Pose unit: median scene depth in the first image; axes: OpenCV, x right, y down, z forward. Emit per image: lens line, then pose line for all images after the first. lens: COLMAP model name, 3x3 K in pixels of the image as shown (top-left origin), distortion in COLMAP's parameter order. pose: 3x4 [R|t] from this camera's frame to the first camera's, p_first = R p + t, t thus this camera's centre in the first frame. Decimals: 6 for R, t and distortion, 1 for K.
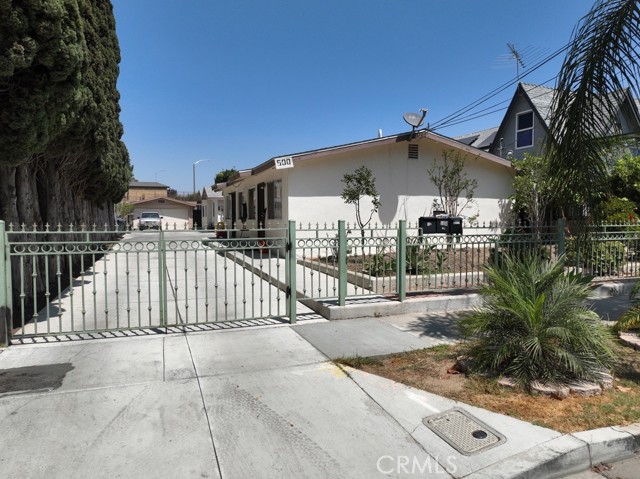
lens RADIAL K [[448.5, 0, 320.0], [0, 448.5, 239.5], [0, 0, 1]] dist [0.005629, 0.008348]
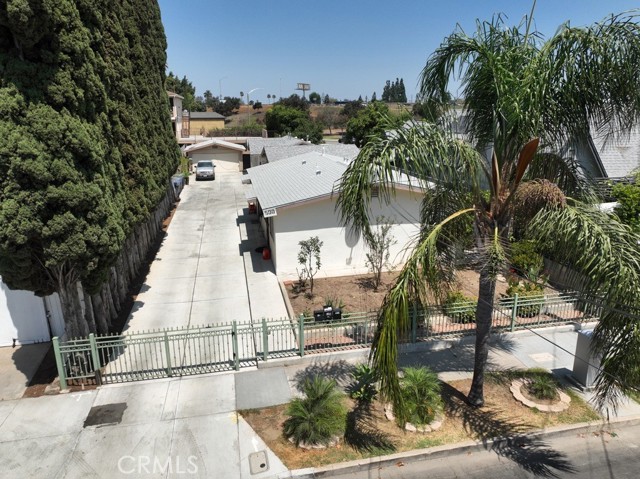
lens RADIAL K [[448.5, 0, 320.0], [0, 448.5, 239.5], [0, 0, 1]] dist [0.005629, 0.008348]
pose [[0.988511, 0.036288, -0.146729, 0.704008], [-0.001972, 0.973767, 0.227538, -1.019050], [0.151137, -0.224634, 0.962651, -0.843683]]
